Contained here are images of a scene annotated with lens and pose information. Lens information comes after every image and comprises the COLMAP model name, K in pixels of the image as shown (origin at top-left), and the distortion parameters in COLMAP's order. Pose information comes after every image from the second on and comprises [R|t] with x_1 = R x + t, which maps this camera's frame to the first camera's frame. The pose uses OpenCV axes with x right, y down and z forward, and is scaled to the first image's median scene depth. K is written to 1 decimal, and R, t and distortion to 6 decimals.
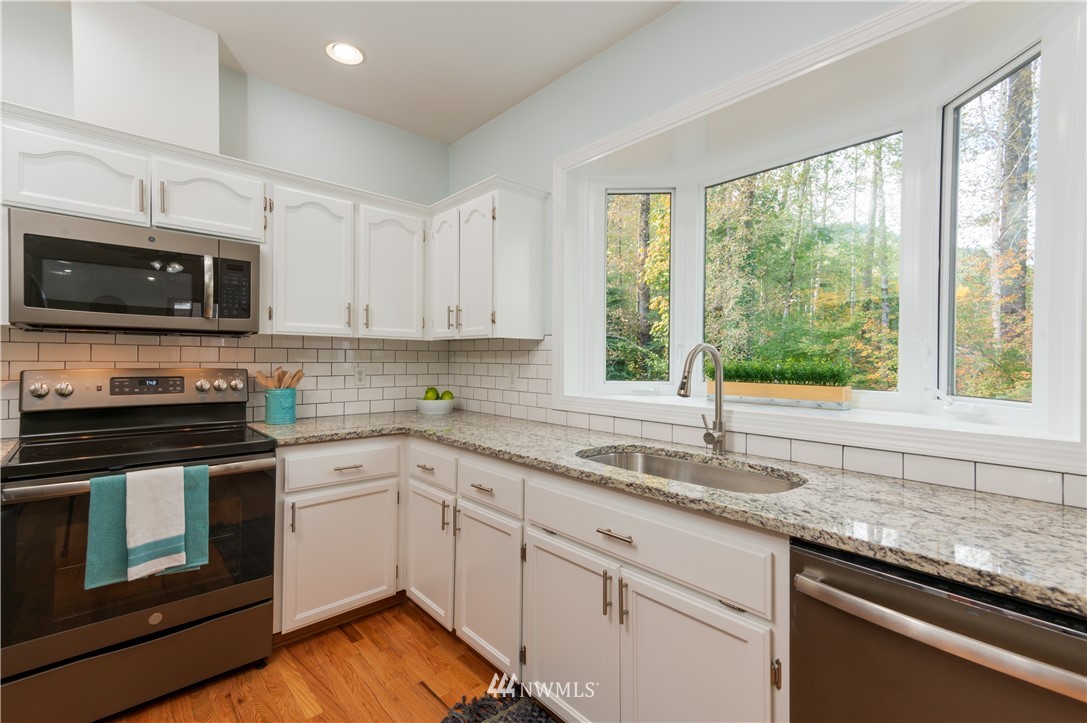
lens RADIAL K [[483.3, 0, 539.3], [0, 483.3, 361.8], [0, 0, 1]] dist [0.020607, -0.000371]
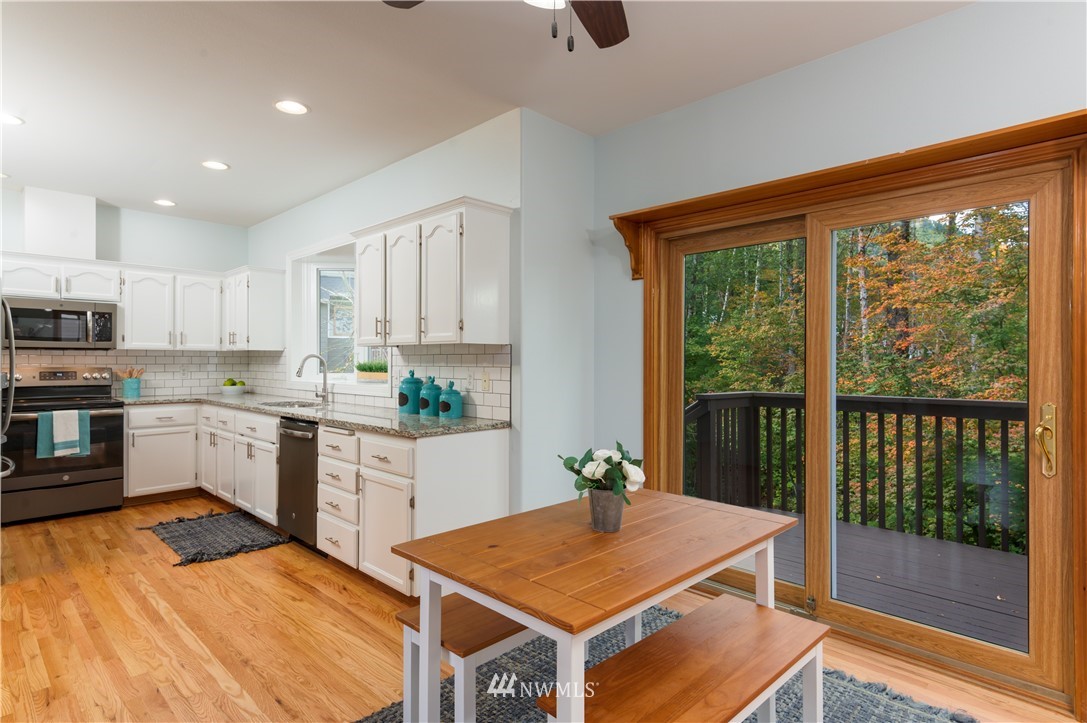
lens RADIAL K [[580.3, 0, 548.7], [0, 580.3, 362.6], [0, 0, 1]] dist [0.000501, -0.000237]
pose [[0.997661, -0.006214, 0.068079, 1.031391], [0.006523, 0.999969, -0.004317, 0.017990], [-0.068050, 0.004751, 0.997671, -1.493228]]
